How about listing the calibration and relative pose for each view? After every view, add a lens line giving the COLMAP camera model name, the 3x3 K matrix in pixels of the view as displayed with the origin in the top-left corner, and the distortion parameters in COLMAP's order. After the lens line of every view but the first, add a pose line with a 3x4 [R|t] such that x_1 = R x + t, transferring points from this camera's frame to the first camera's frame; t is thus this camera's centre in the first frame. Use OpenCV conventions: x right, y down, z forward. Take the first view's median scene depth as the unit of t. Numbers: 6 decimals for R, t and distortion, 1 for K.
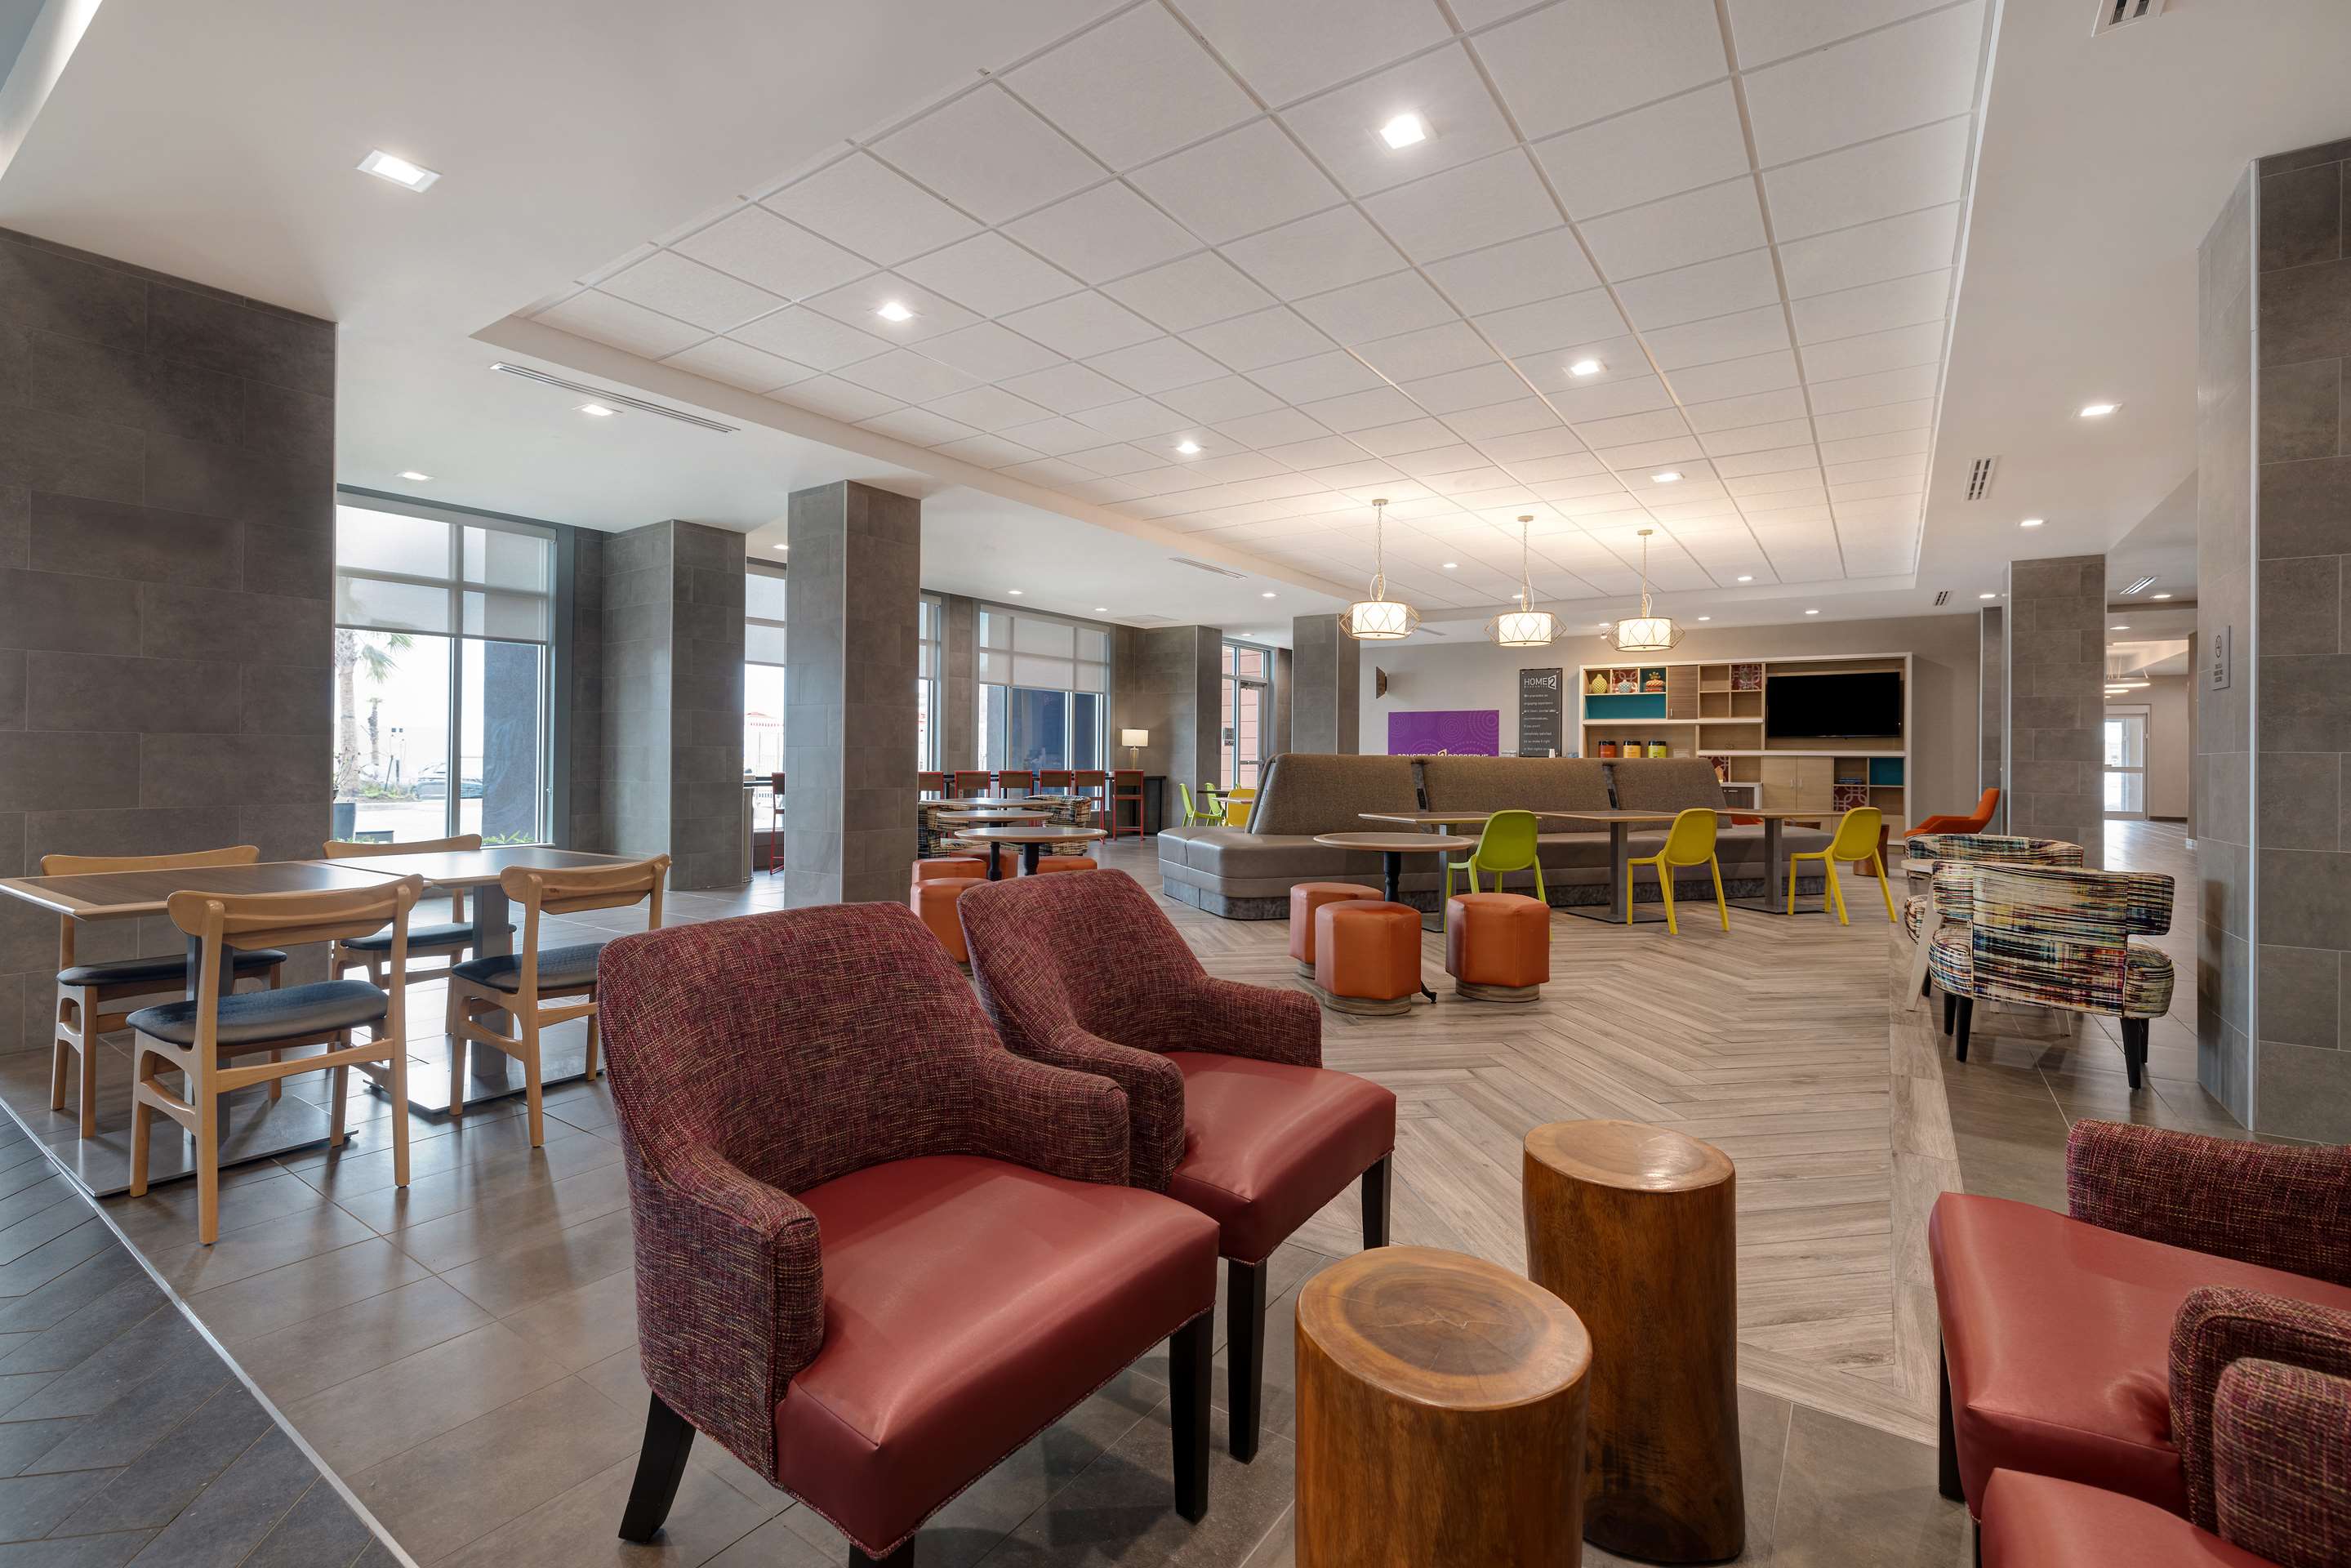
lens RADIAL K [[1024.2, 0, 1174.8], [0, 1024.2, 752.8], [0, 0, 1]] dist [-0.000657, -0.000046]
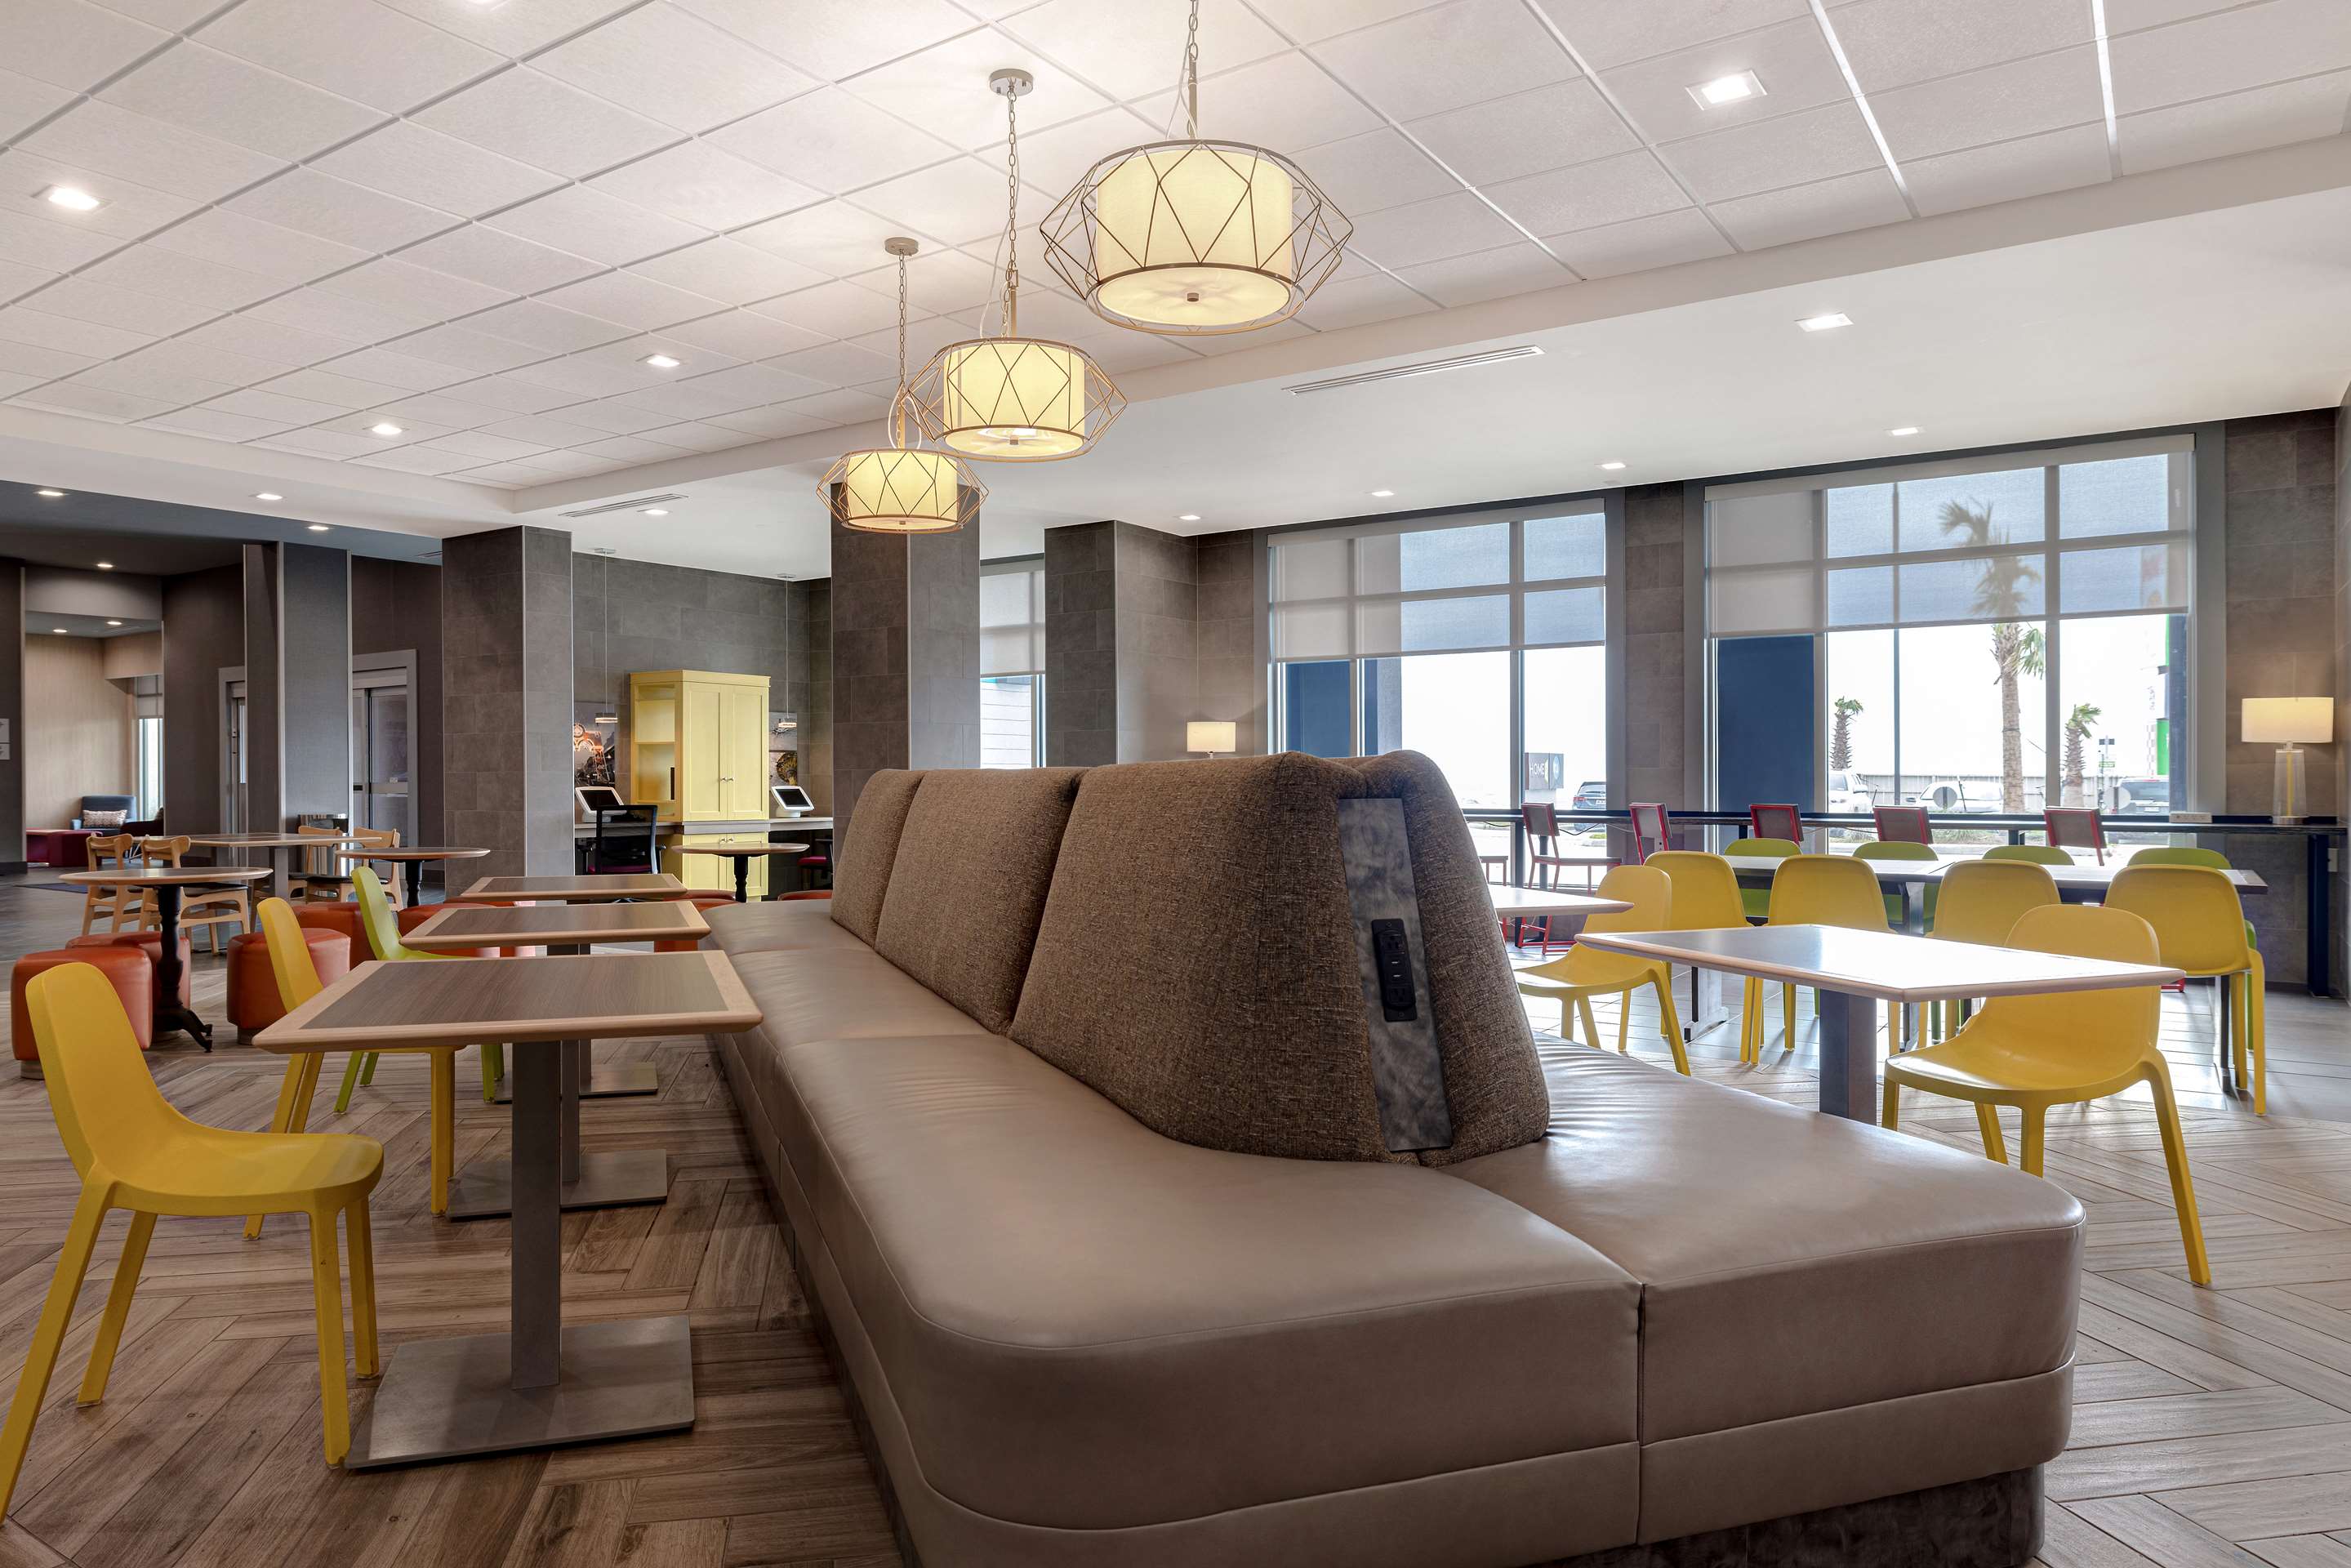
lens RADIAL K [[1424.8, 0, 1175.5], [0, 1424.8, 784.0], [0, 0, 1]] dist [-0.051027, 0.000093]
pose [[-0.015389, -0.007192, -0.999856, 0.546682], [0.007369, 0.999946, -0.007306, 0.012037], [0.999854, -0.007481, -0.015335, 0.737280]]
